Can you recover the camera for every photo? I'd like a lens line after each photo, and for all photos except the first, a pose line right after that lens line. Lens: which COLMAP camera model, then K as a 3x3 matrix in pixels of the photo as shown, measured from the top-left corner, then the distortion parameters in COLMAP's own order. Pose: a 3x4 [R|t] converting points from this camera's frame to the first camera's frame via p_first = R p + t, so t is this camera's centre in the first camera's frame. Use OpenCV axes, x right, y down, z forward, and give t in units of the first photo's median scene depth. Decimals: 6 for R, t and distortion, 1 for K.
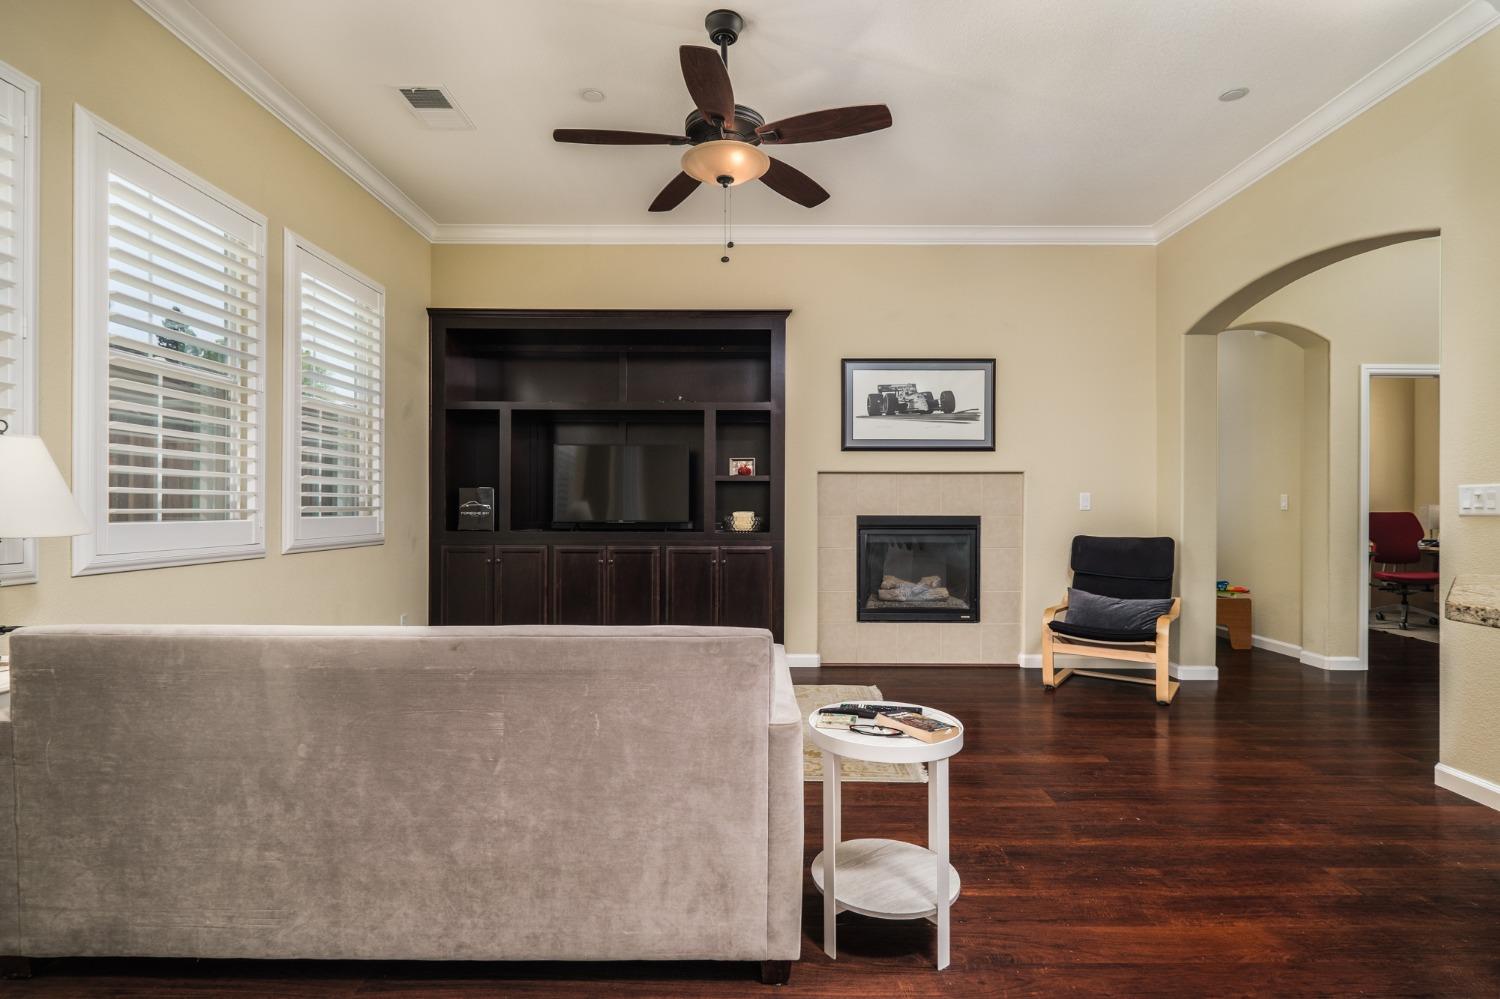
lens RADIAL K [[732.7, 0, 755.3], [0, 732.7, 504.9], [0, 0, 1]] dist [0.010575, -0.008106]
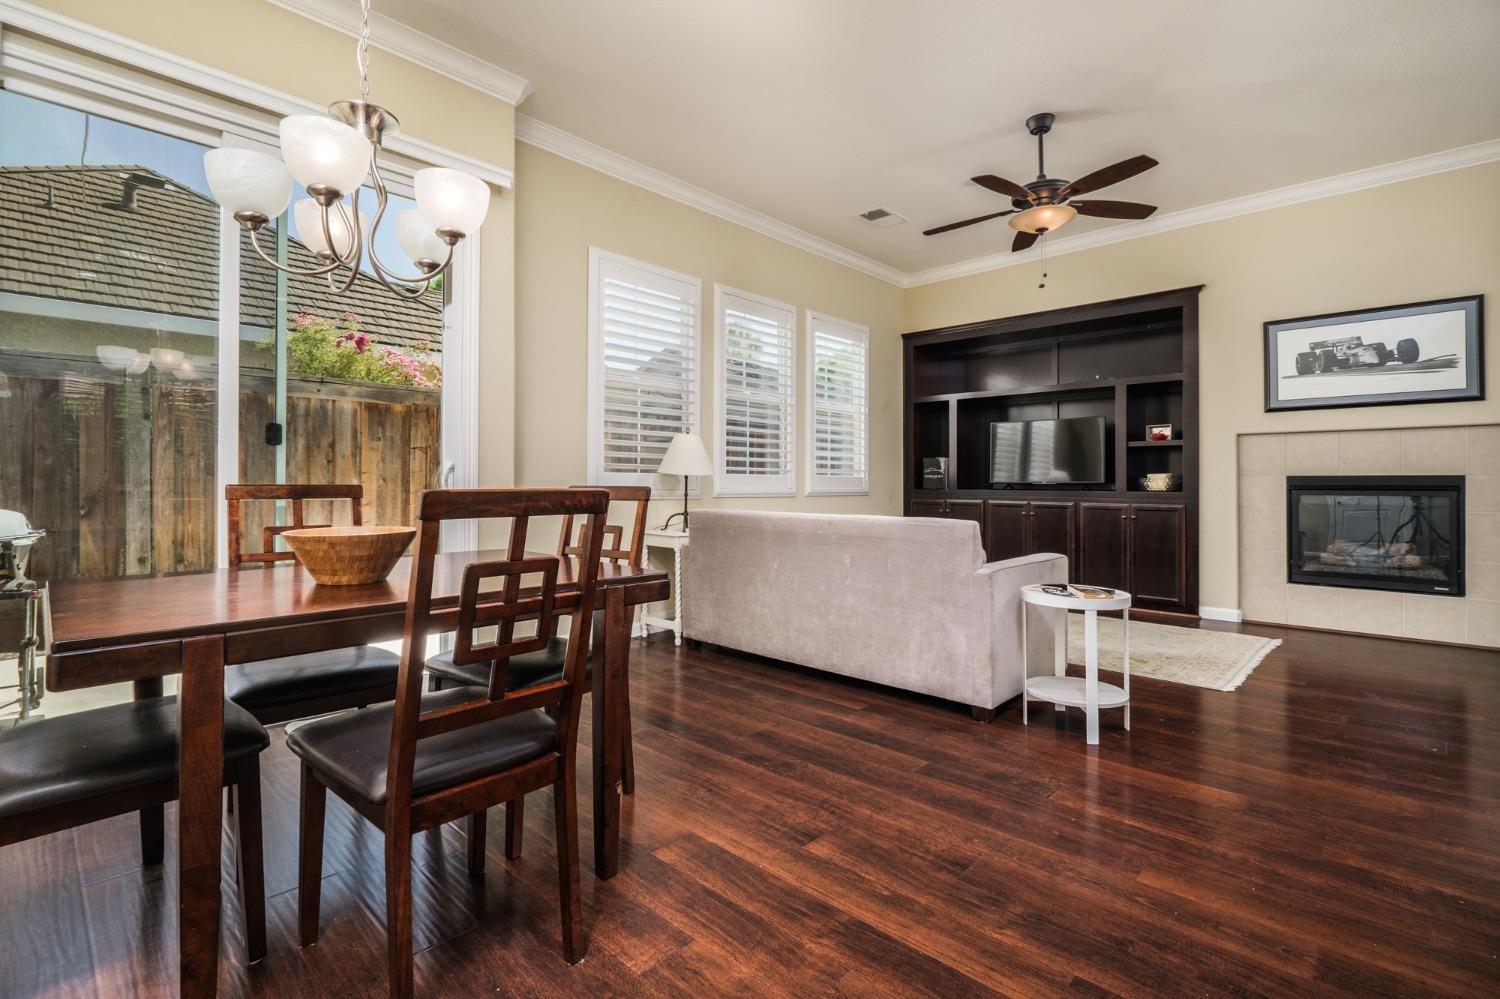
lens RADIAL K [[696.2, 0, 737.3], [0, 696.2, 481.8], [0, 0, 1]] dist [0.013350, -0.000298]
pose [[0.724613, -0.001473, -0.689155, 0.298554], [-0.001132, 0.999994, -0.003329, 0.030993], [0.689155, 0.003193, 0.724607, -0.245631]]
